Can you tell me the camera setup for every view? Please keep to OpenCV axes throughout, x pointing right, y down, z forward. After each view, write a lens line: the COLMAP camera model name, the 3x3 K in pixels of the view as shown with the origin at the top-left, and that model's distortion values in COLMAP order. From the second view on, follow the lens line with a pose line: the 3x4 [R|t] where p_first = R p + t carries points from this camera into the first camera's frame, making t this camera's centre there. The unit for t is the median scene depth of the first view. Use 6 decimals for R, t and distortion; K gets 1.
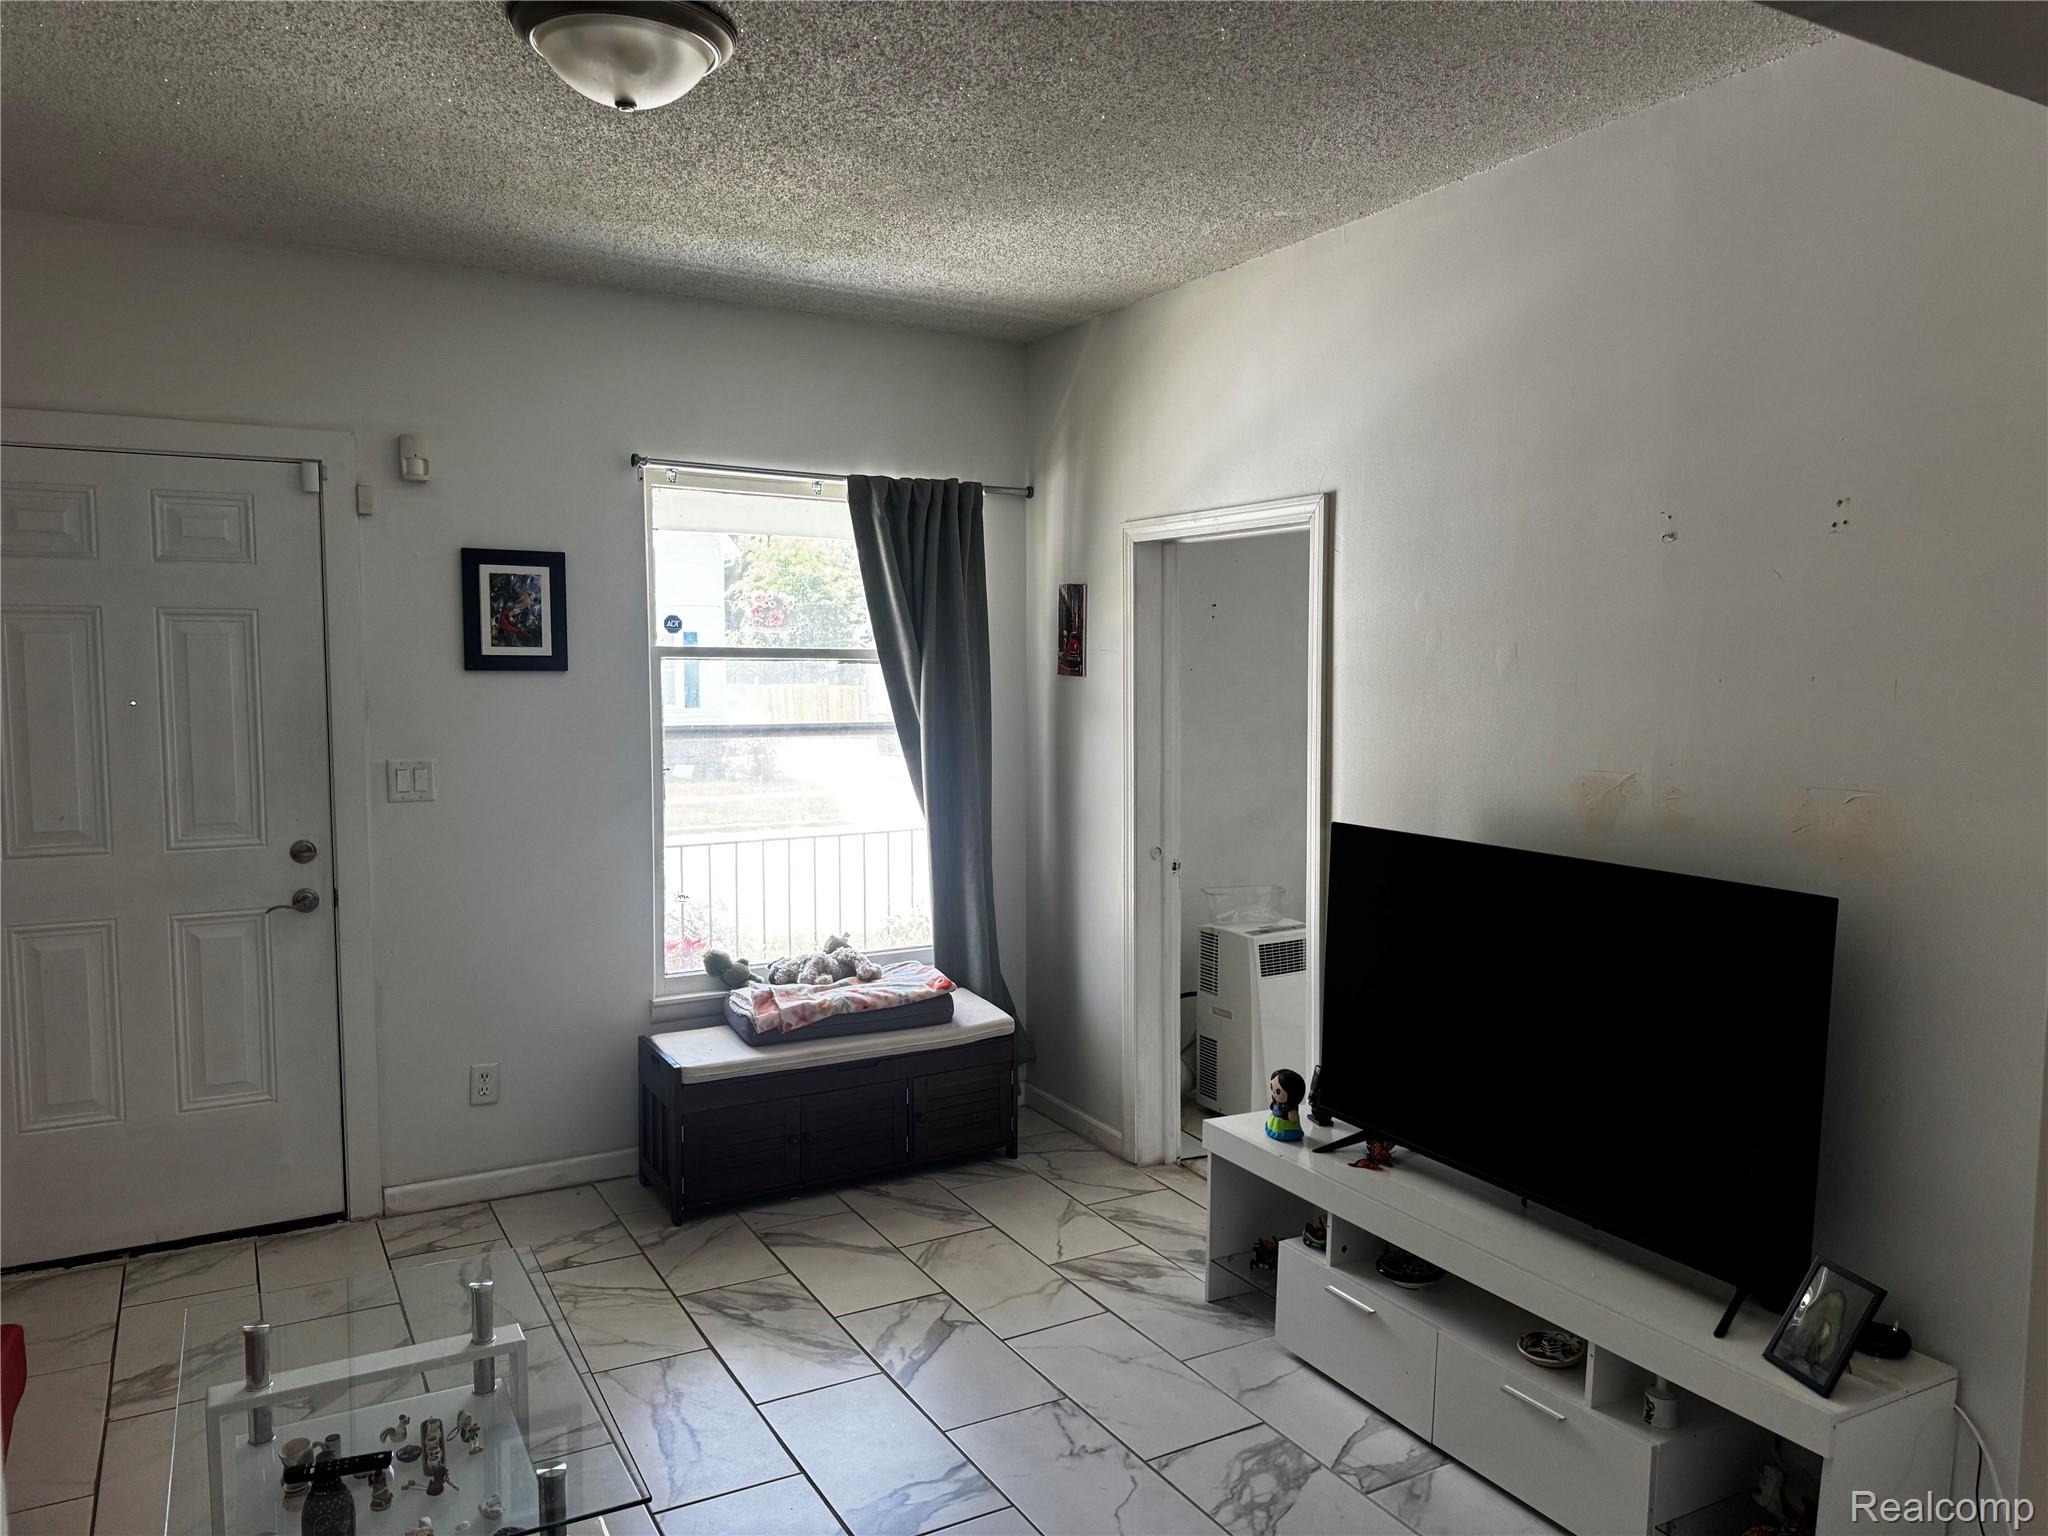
lens RADIAL K [[1433.9, 0, 1024.3], [0, 1433.9, 778.9], [0, 0, 1]] dist [0.205001, -0.275269]
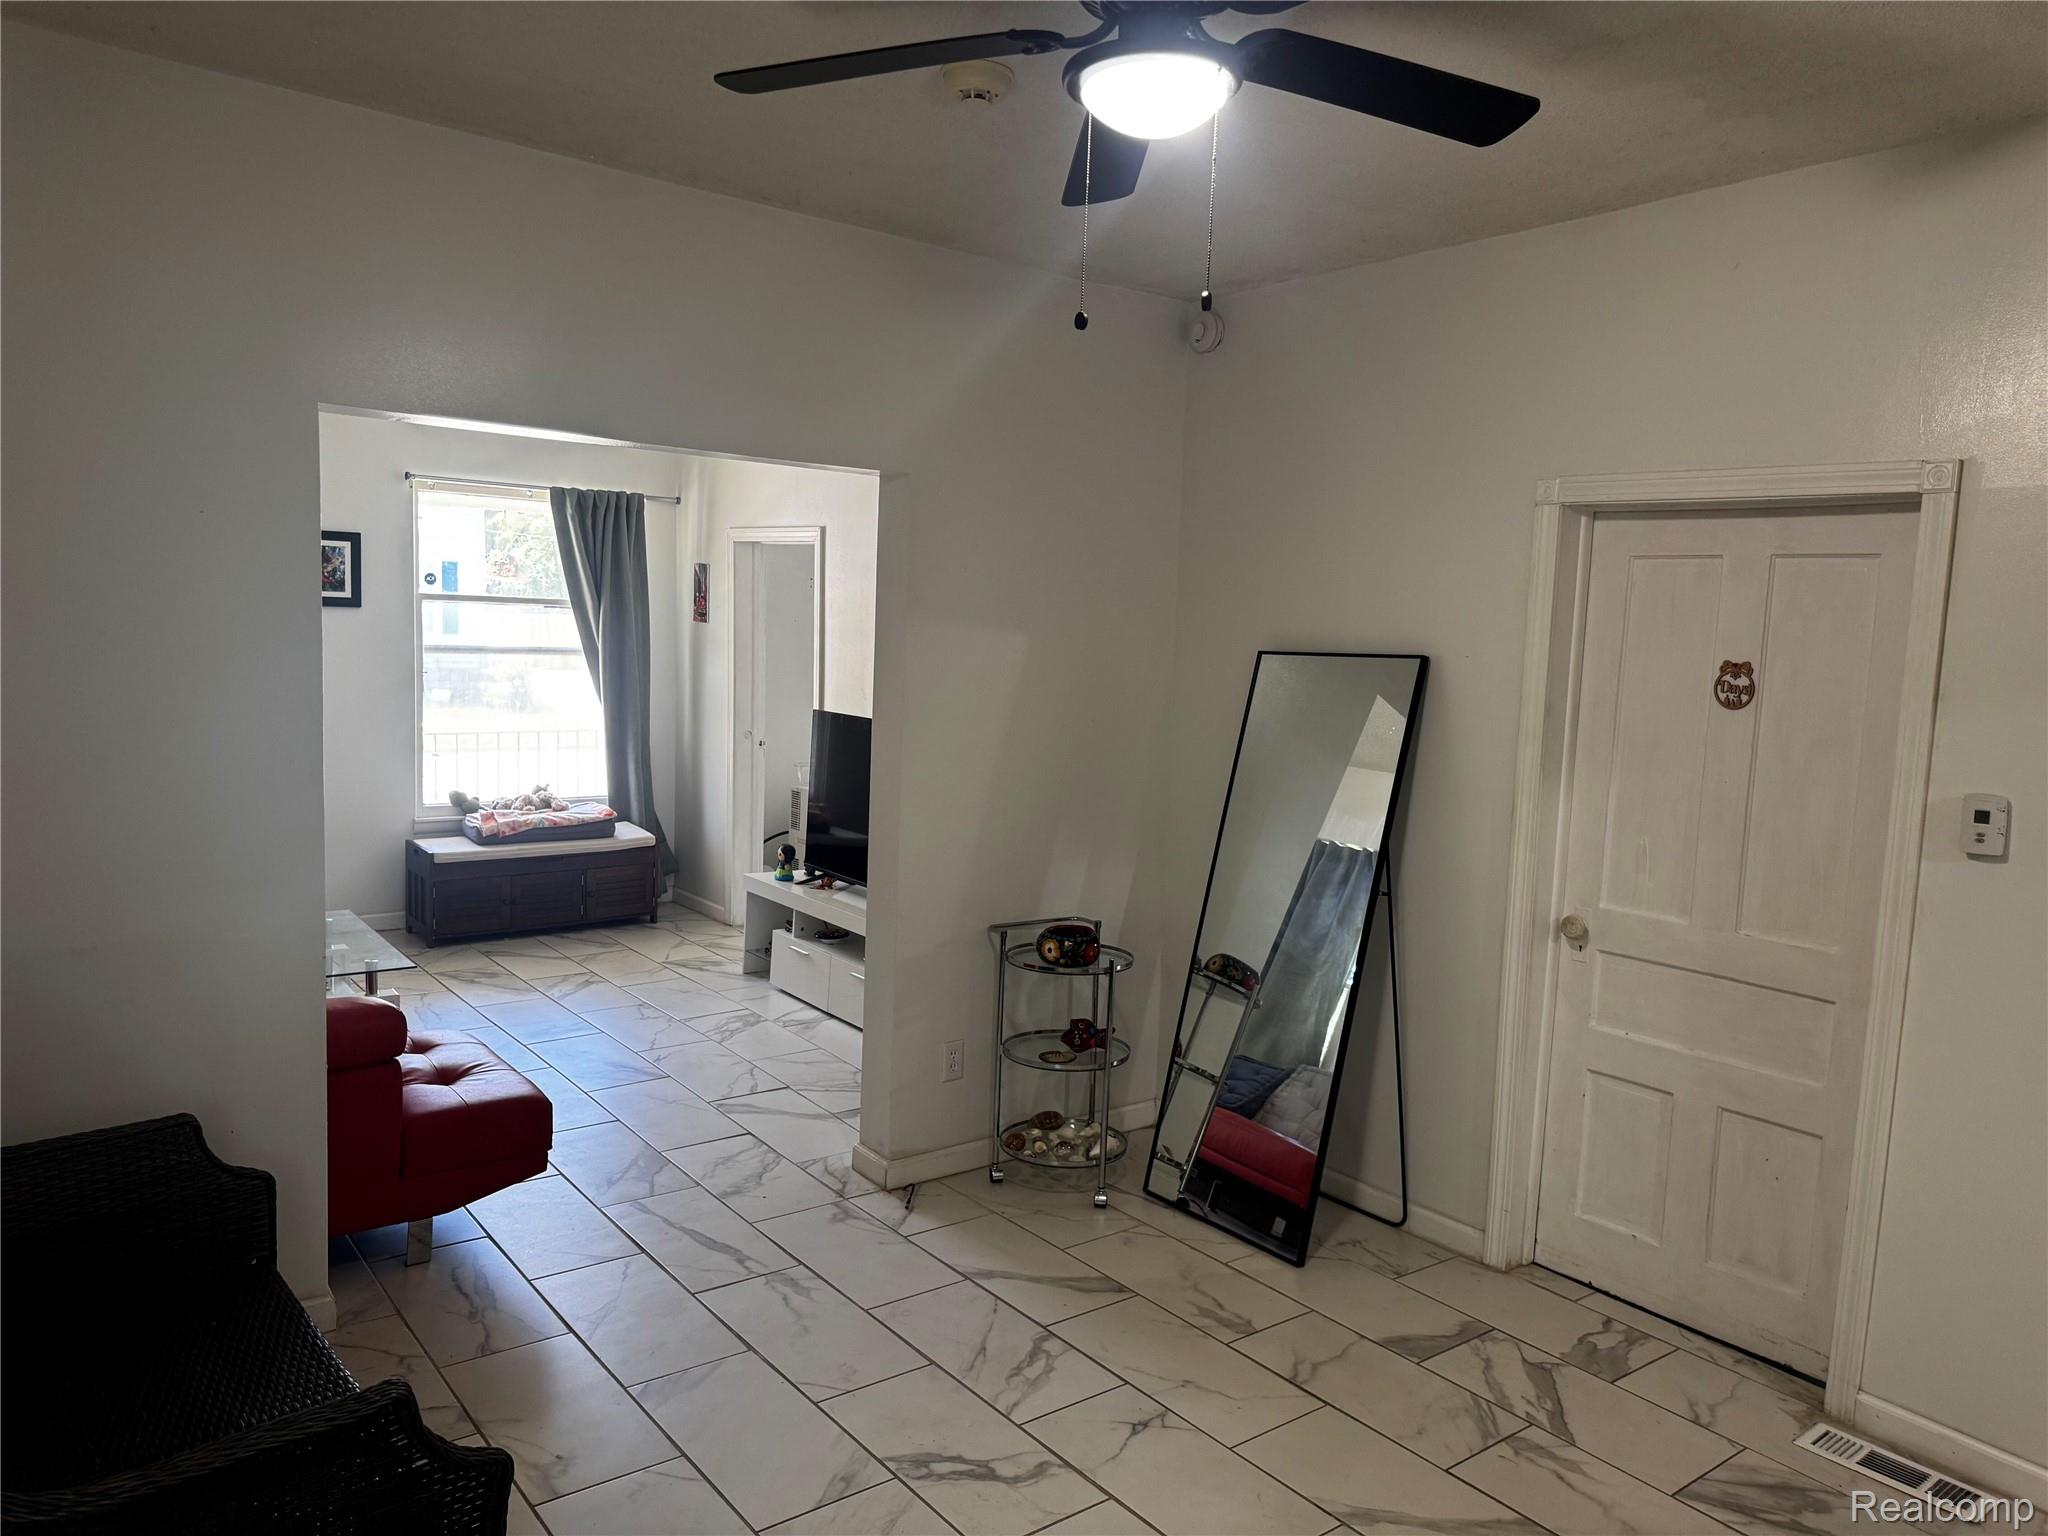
lens RADIAL K [[1449.4, 0, 1015.6], [0, 1449.4, 773.1], [0, 0, 1]] dist [0.124160, -0.174789]
pose [[0.990221, 0.020167, 0.138045, 0.168569], [-0.024404, 0.999280, 0.029067, 0.041127], [-0.137360, -0.032152, 0.989999, -0.668612]]
